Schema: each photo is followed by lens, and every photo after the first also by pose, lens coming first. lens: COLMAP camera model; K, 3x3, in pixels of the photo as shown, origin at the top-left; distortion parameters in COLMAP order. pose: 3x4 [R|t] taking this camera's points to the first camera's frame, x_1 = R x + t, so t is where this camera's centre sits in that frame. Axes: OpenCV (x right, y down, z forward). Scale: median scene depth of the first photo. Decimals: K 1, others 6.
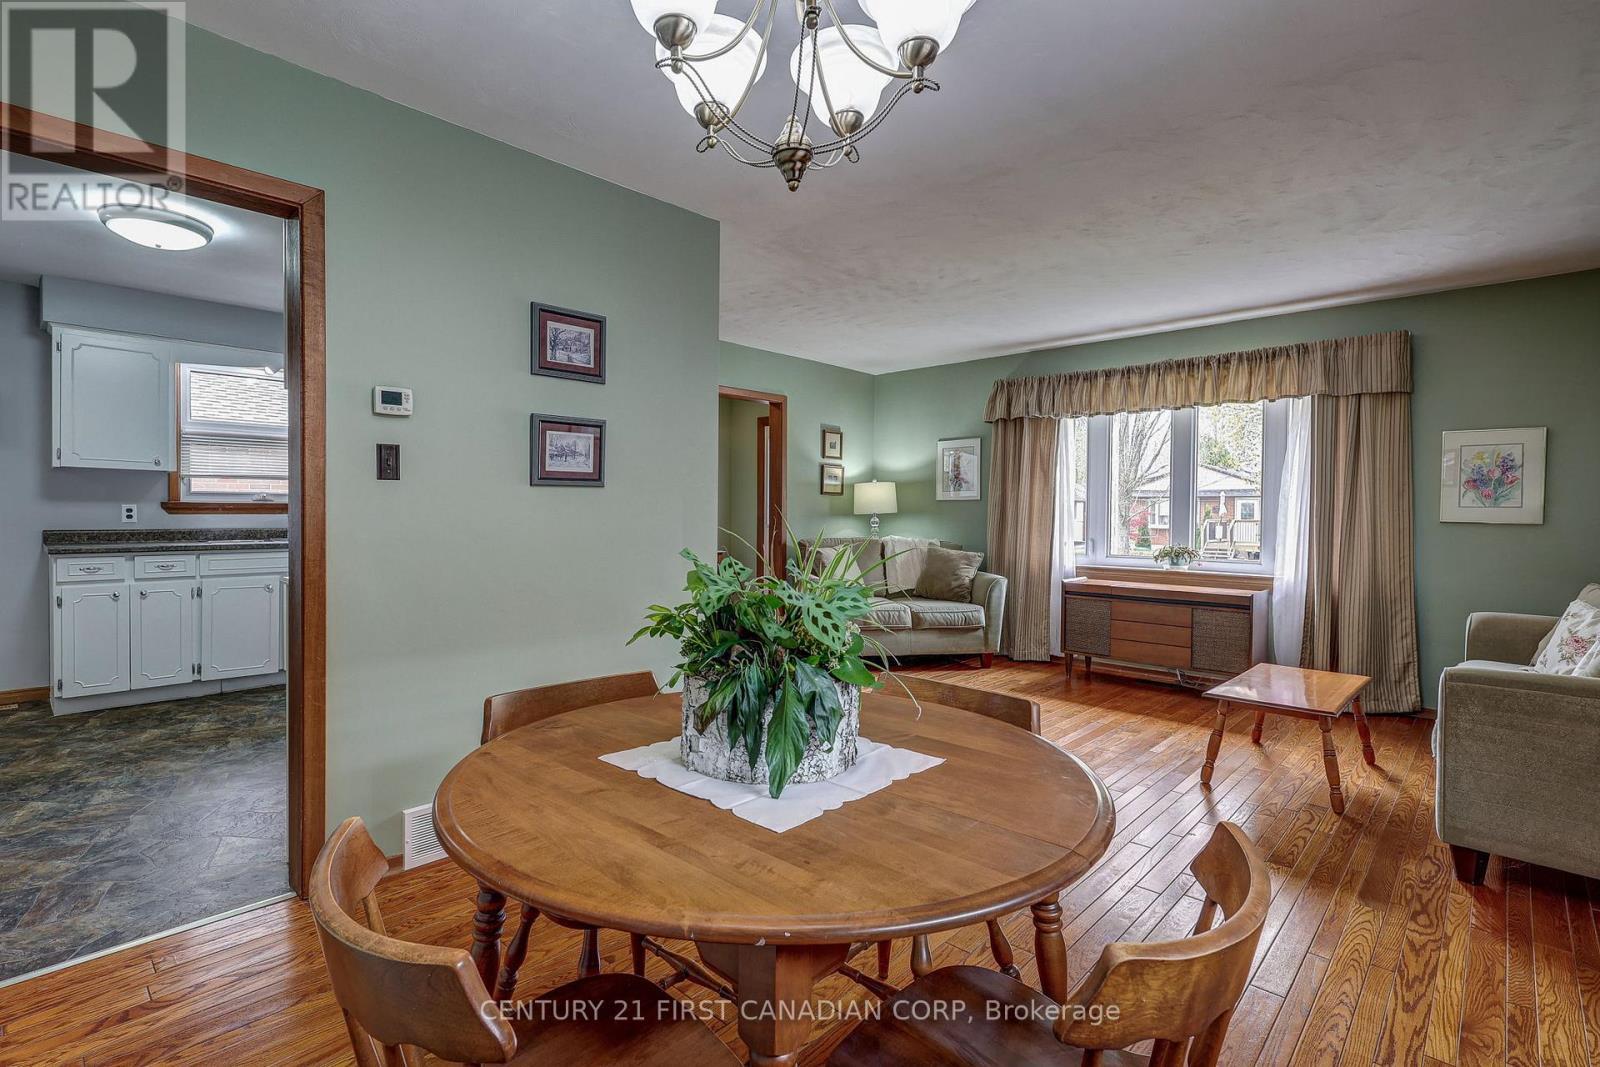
lens RADIAL K [[746.3, 0, 768.2], [0, 746.3, 523.7], [0, 0, 1]] dist [-0.007566, 0.001915]
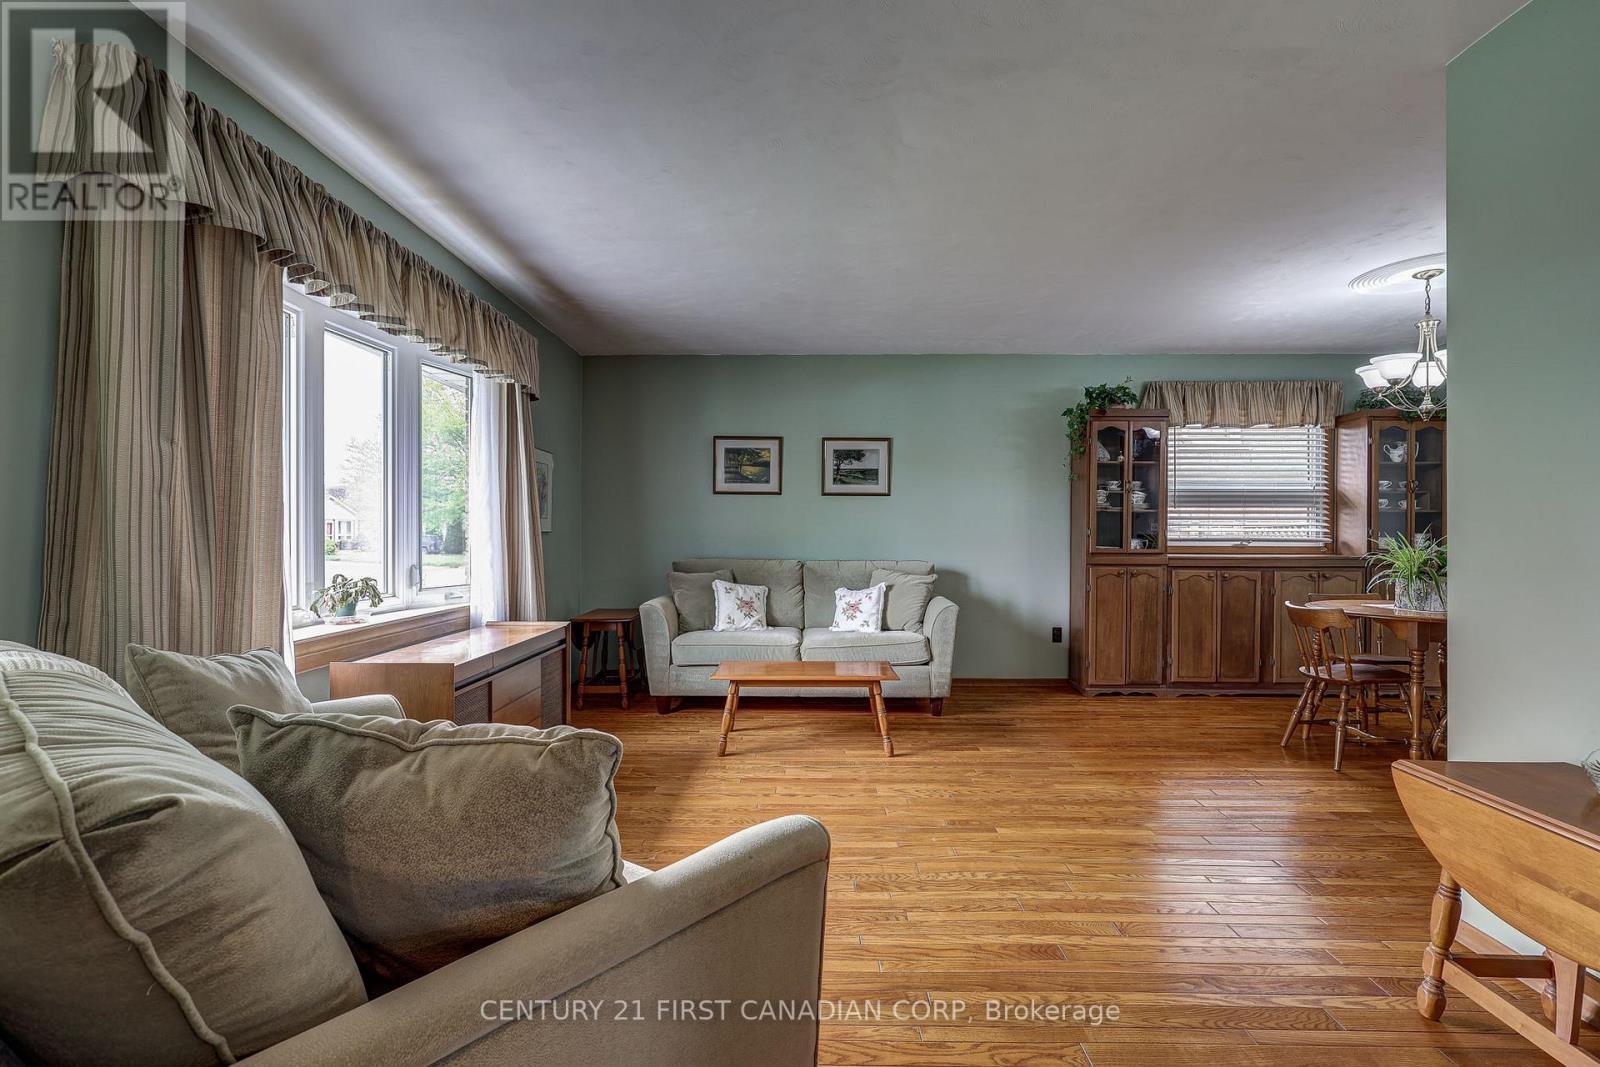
lens RADIAL K [[746.3, 0, 802.9], [0, 746.3, 534.9], [0, 0, 1]] dist [-0.007566, 0.001915]
pose [[-0.694346, -0.009180, 0.719583, -0.101944], [0.006722, 0.999792, 0.019242, -0.014195], [-0.719610, 0.018198, -0.694140, 1.291153]]
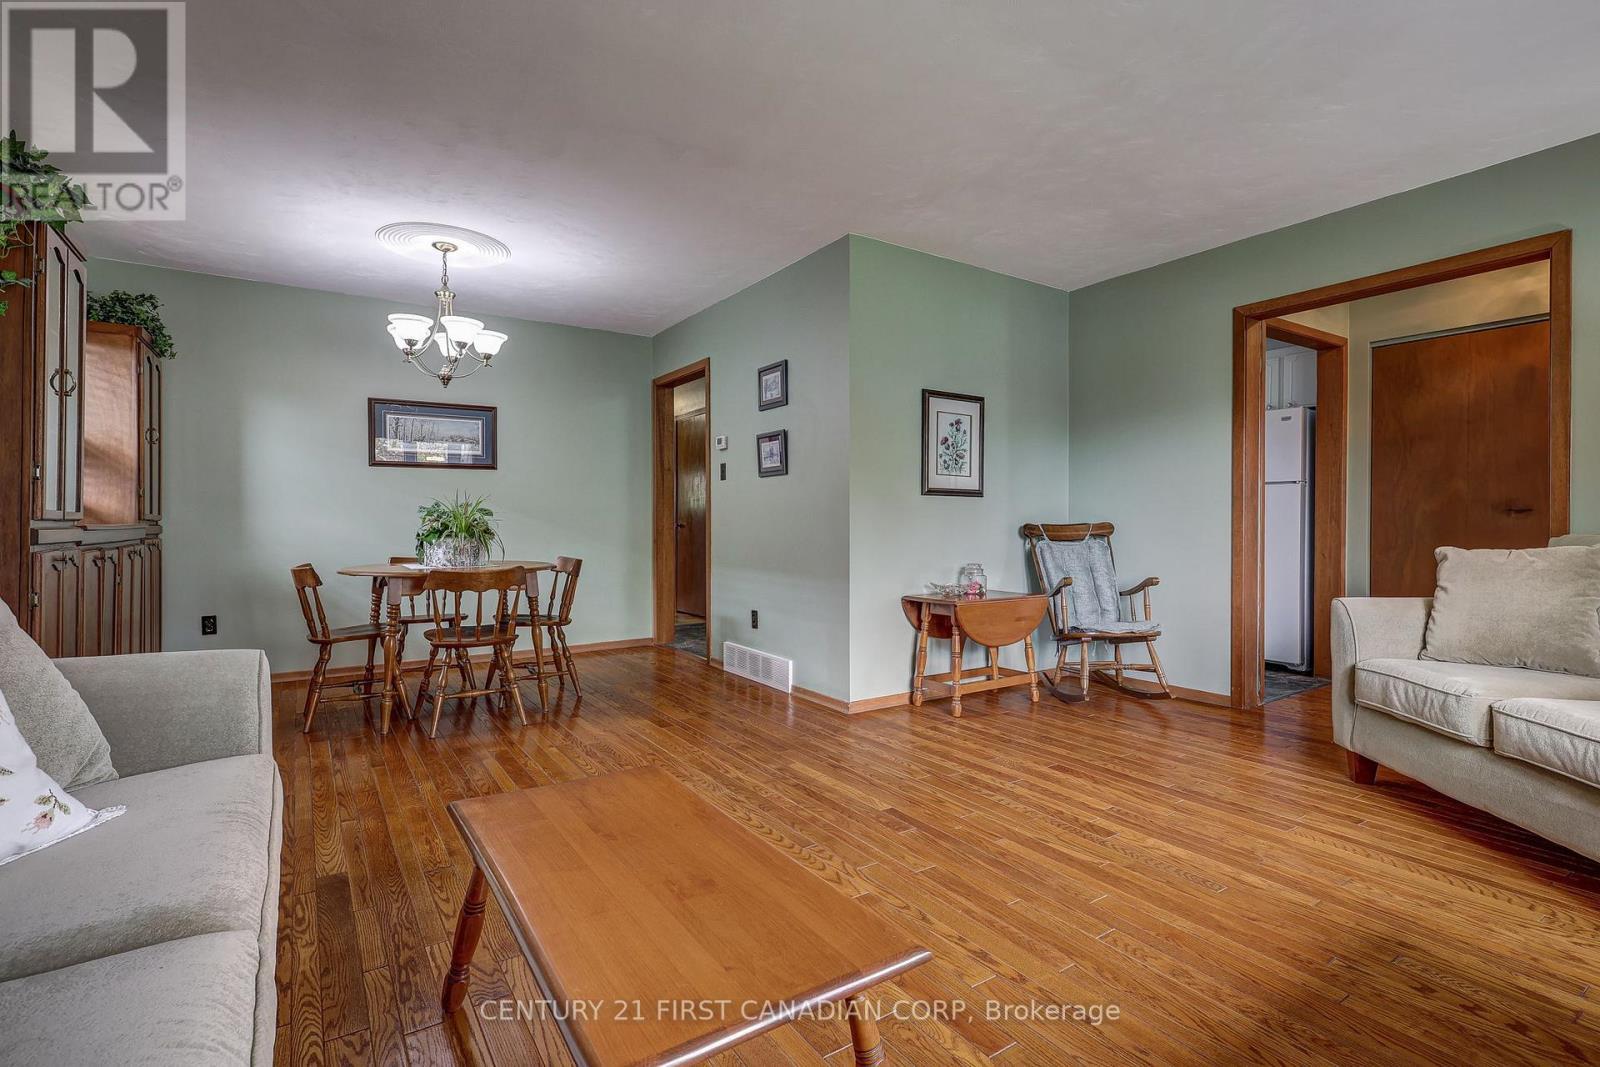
lens RADIAL K [[746.3, 0, 812.9], [0, 746.3, 531.4], [0, 0, 1]] dist [-0.007566, 0.001915]
pose [[-0.192016, 0.004013, -0.981384, 0.747871], [-0.017202, 0.999824, 0.007454, 0.031716], [0.981241, 0.018313, -0.191913, 0.820878]]
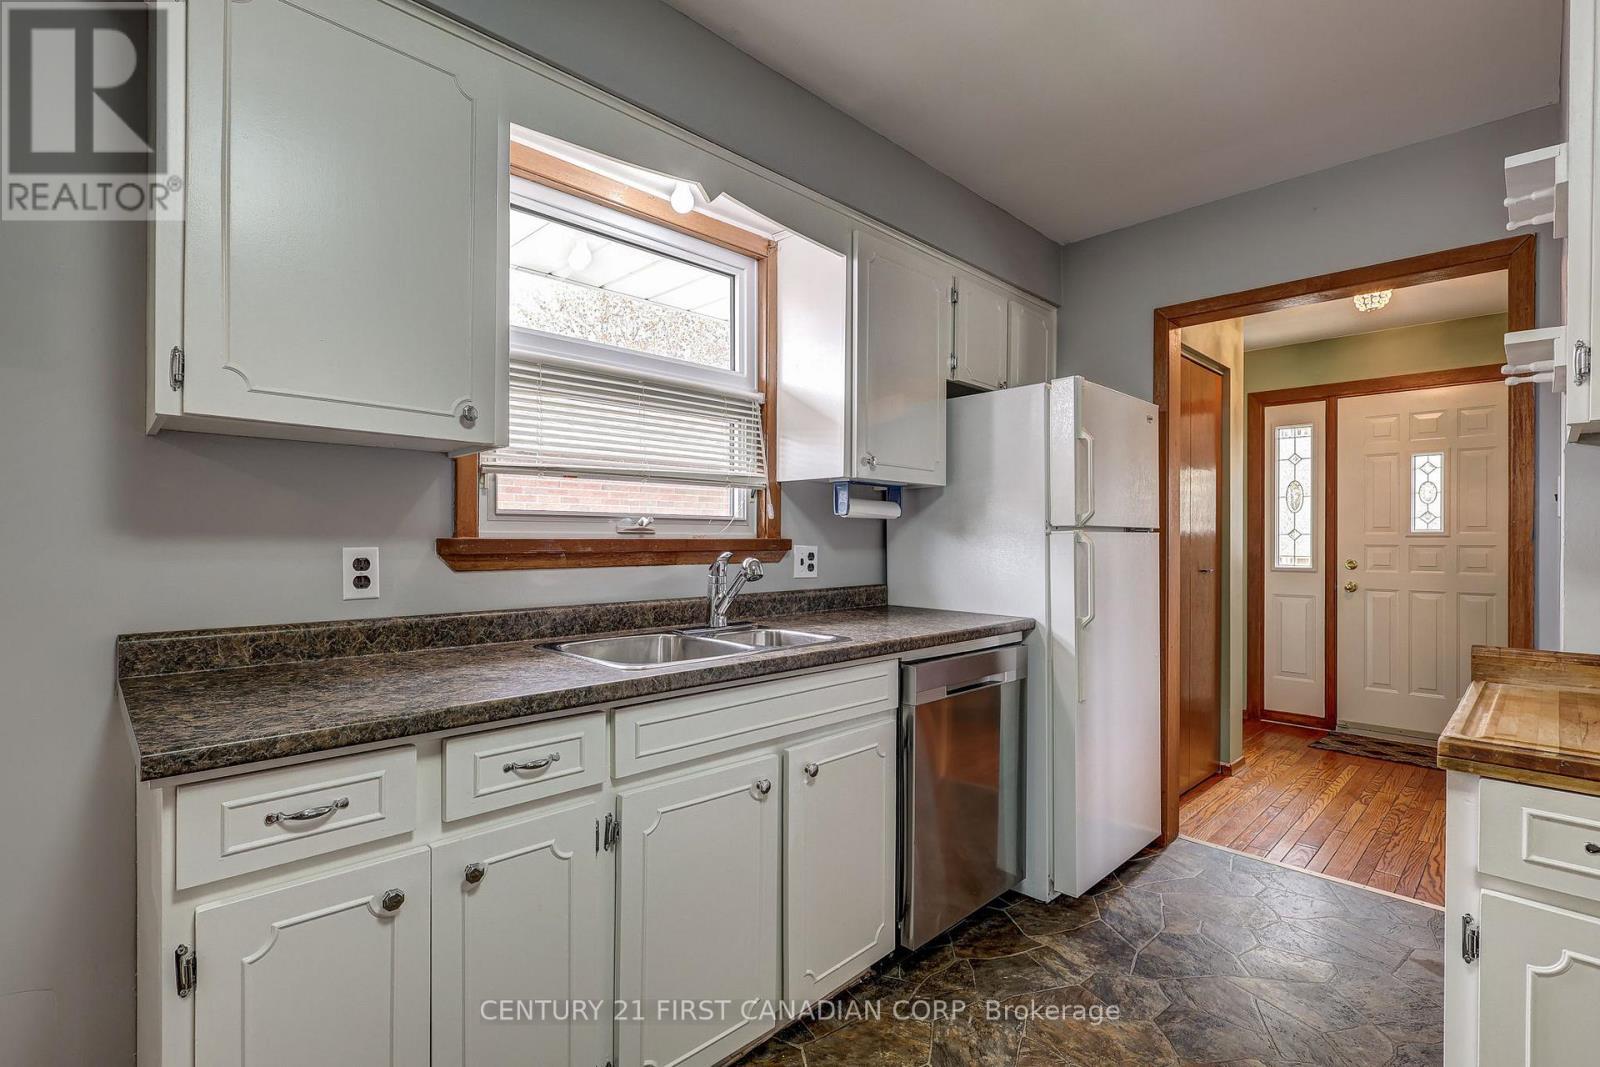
lens RADIAL K [[746.3, 0, 797.1], [0, 746.3, 545.0], [0, 0, 1]] dist [-0.007566, 0.001915]
pose [[0.999676, -0.002813, -0.025289, -0.651334], [0.002537, 0.999937, -0.010932, -0.022418], [0.025318, 0.010865, 0.999620, 0.662229]]
